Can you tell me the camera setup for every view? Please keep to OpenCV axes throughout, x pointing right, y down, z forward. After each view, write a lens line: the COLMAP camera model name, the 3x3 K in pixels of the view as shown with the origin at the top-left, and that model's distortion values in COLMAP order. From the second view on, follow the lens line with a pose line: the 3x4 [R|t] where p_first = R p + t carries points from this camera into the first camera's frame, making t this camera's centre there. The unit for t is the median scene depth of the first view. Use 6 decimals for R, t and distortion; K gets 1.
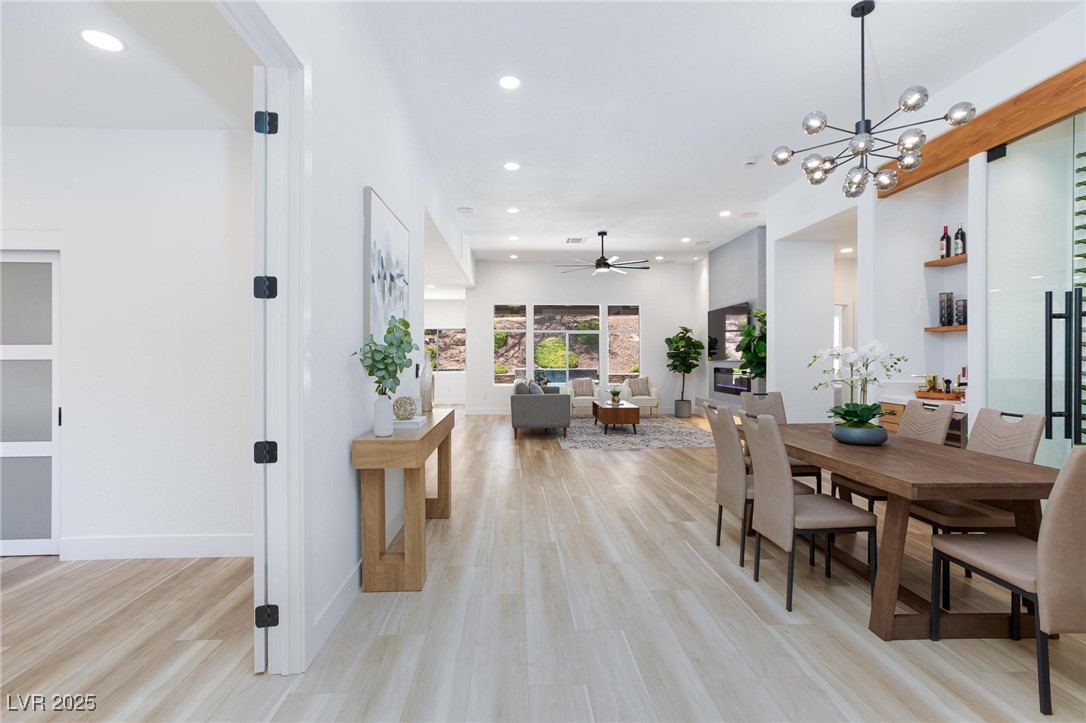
lens RADIAL K [[498.0, 0, 540.3], [0, 498.0, 358.7], [0, 0, 1]] dist [-0.021286, 0.004974]
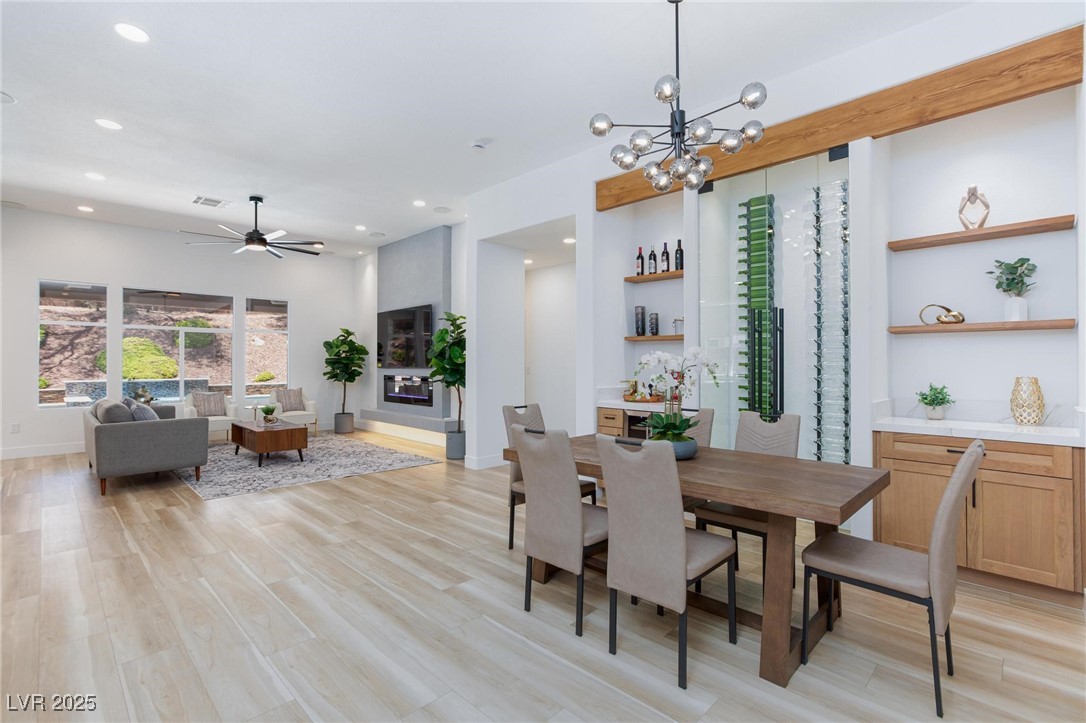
lens RADIAL K [[498.0, 0, 548.7], [0, 498.0, 361.7], [0, 0, 1]] dist [-0.021286, 0.004974]
pose [[0.737687, -0.000370, 0.675143, -0.051813], [0.004576, 0.999980, -0.004452, -0.001698], [-0.675127, 0.006374, 0.737674, 0.157731]]
